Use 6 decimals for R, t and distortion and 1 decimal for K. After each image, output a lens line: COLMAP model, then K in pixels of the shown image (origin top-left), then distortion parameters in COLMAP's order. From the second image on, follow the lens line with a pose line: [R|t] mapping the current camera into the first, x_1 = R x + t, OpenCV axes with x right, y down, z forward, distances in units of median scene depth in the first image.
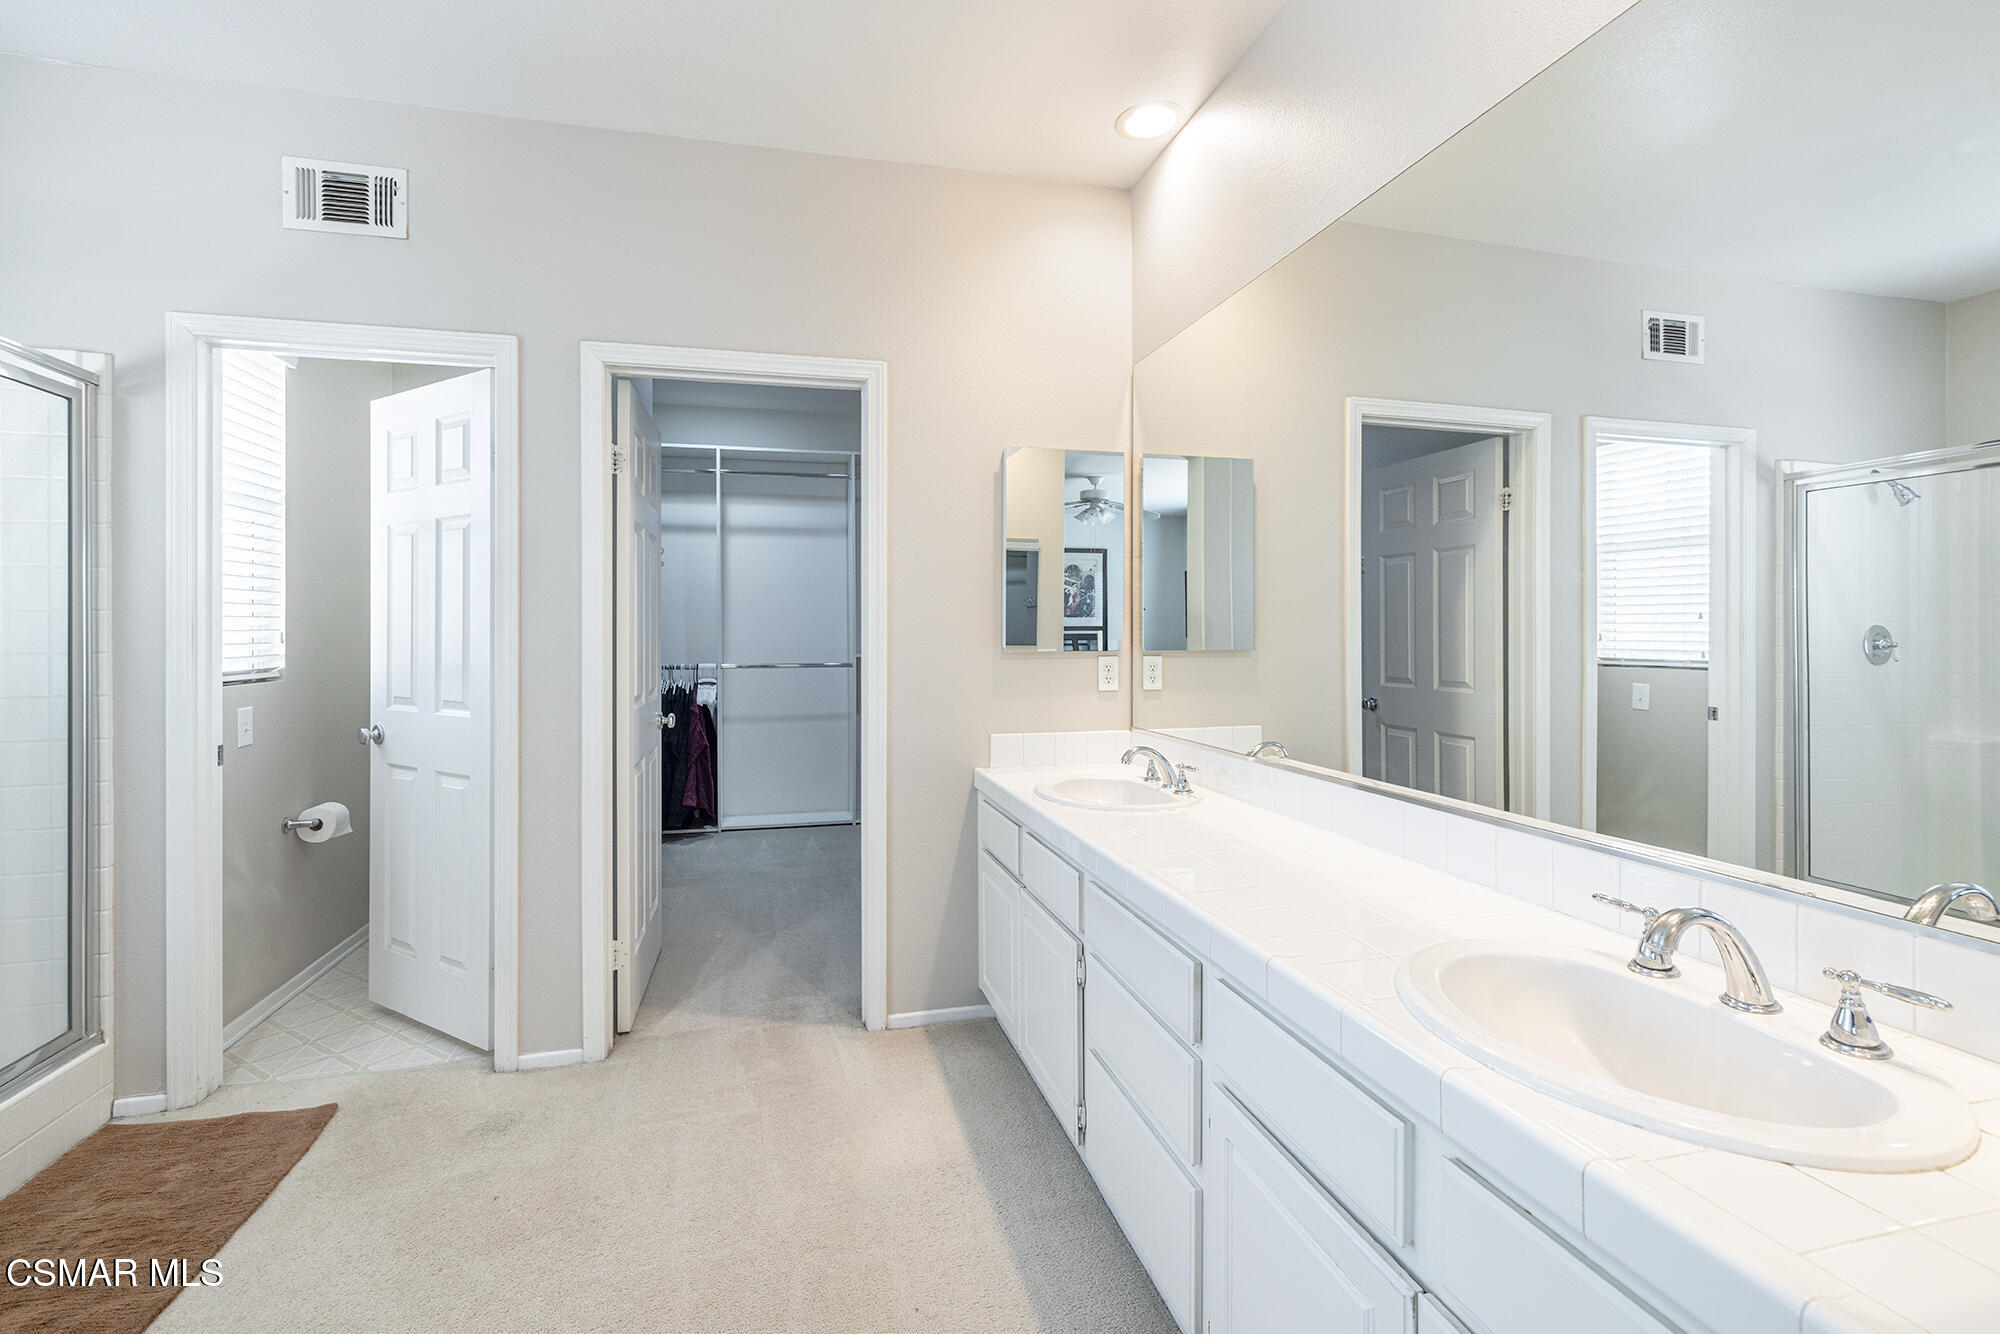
lens RADIAL K [[857.4, 0, 974.5], [0, 857.4, 627.2], [0, 0, 1]] dist [-0.002843, -0.000079]
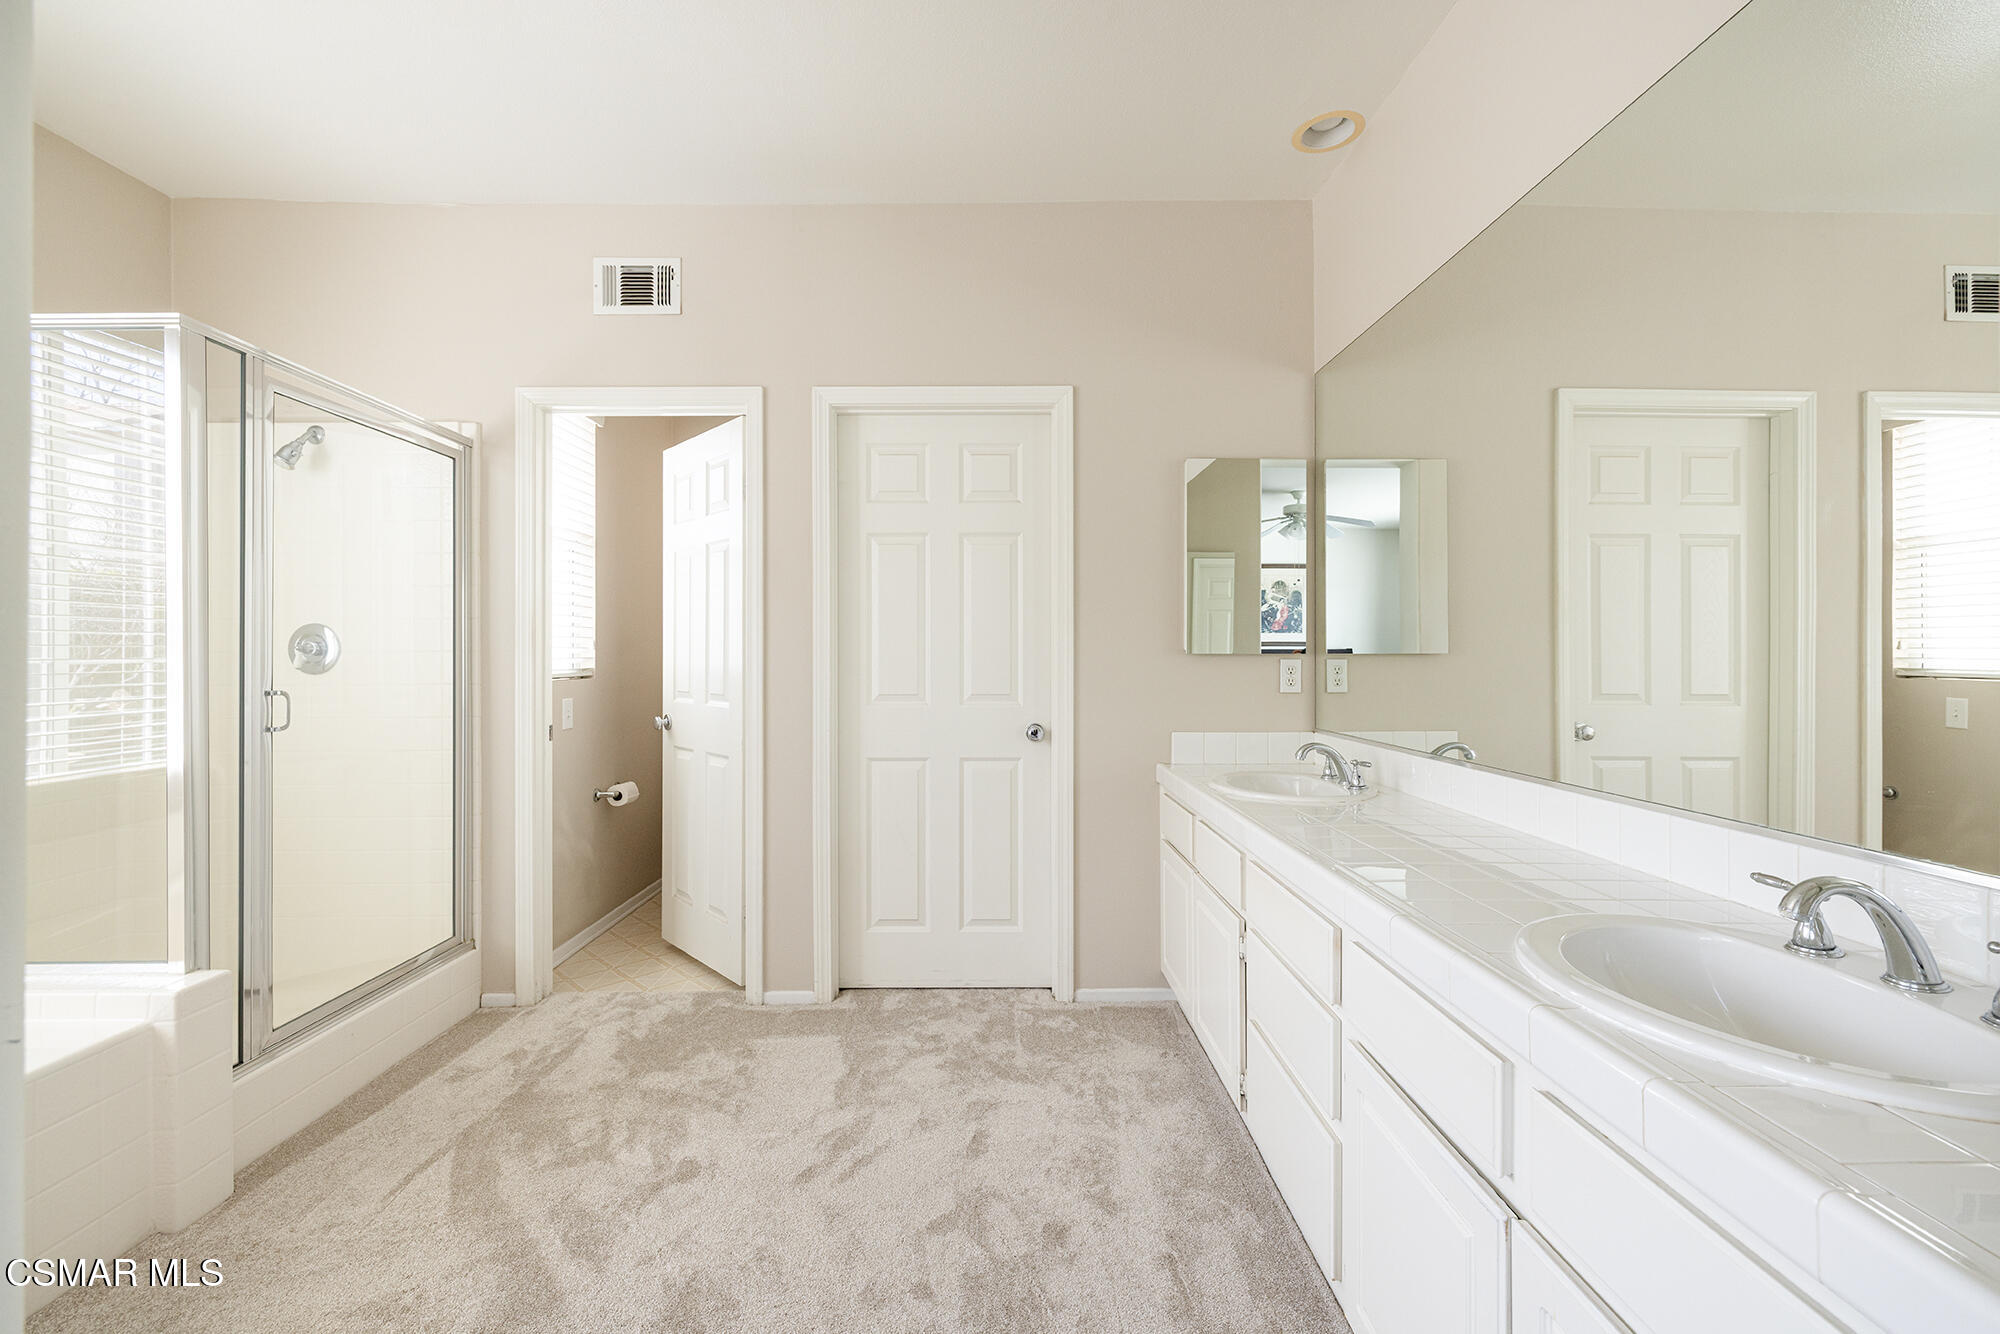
lens RADIAL K [[857.4, 0, 1010.2], [0, 857.4, 661.0], [0, 0, 1]] dist [-0.002843, -0.000079]
pose [[0.973260, -0.000097, -0.229707, 0.072886], [0.000003, 1.000000, -0.000409, 0.040788], [0.229707, 0.000397, 0.973260, -0.080717]]
